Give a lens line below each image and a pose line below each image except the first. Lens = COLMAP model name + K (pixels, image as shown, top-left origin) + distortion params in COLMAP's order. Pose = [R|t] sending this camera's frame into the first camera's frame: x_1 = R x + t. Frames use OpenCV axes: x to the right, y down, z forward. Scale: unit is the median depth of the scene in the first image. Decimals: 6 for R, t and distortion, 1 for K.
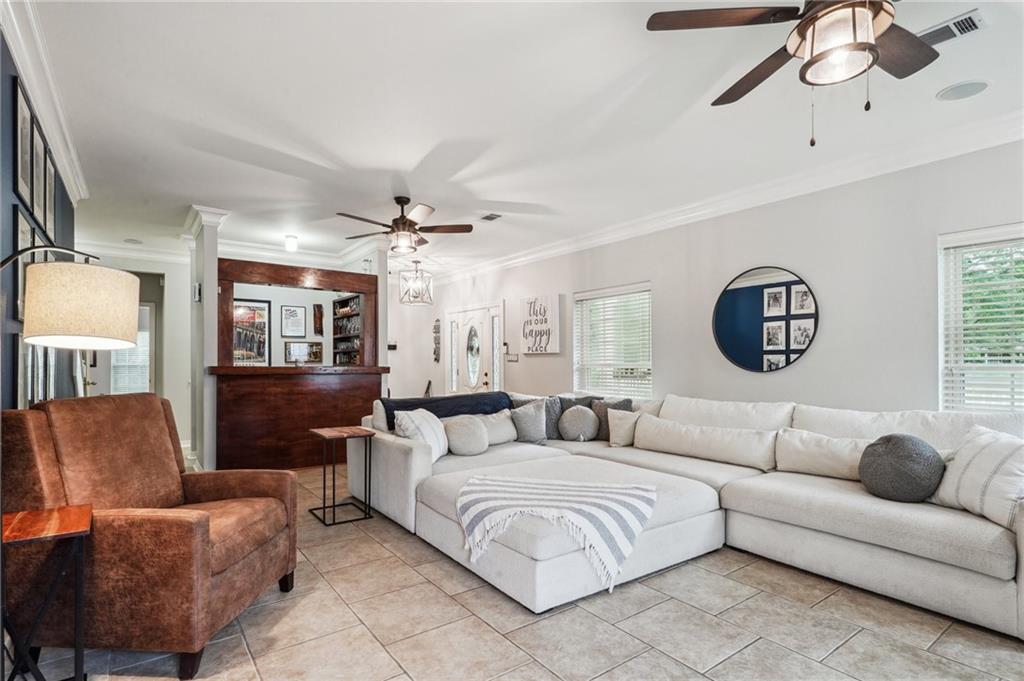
lens RADIAL K [[505.3, 0, 510.5], [0, 505.3, 357.8], [0, 0, 1]] dist [0.017652, -0.014214]
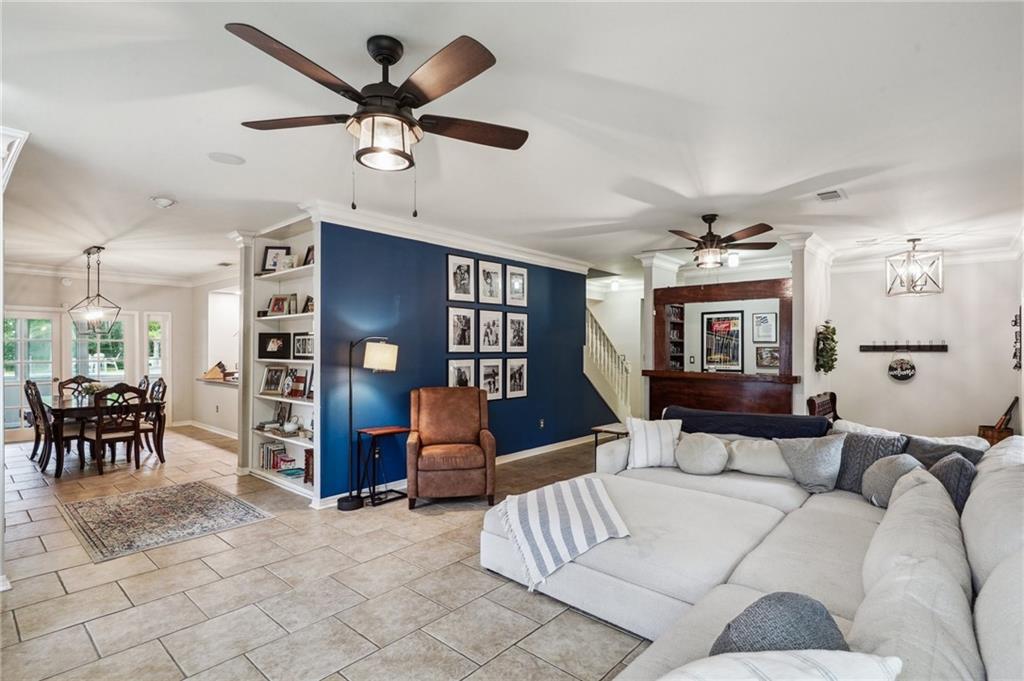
lens RADIAL K [[498.6, 0, 507.1], [0, 498.6, 329.2], [0, 0, 1]] dist [0.017835, -0.013965]
pose [[0.200130, -0.039715, -0.978964, 0.700499], [0.005819, 0.999209, -0.039347, -0.044160], [0.979752, 0.002178, 0.200203, 0.386391]]
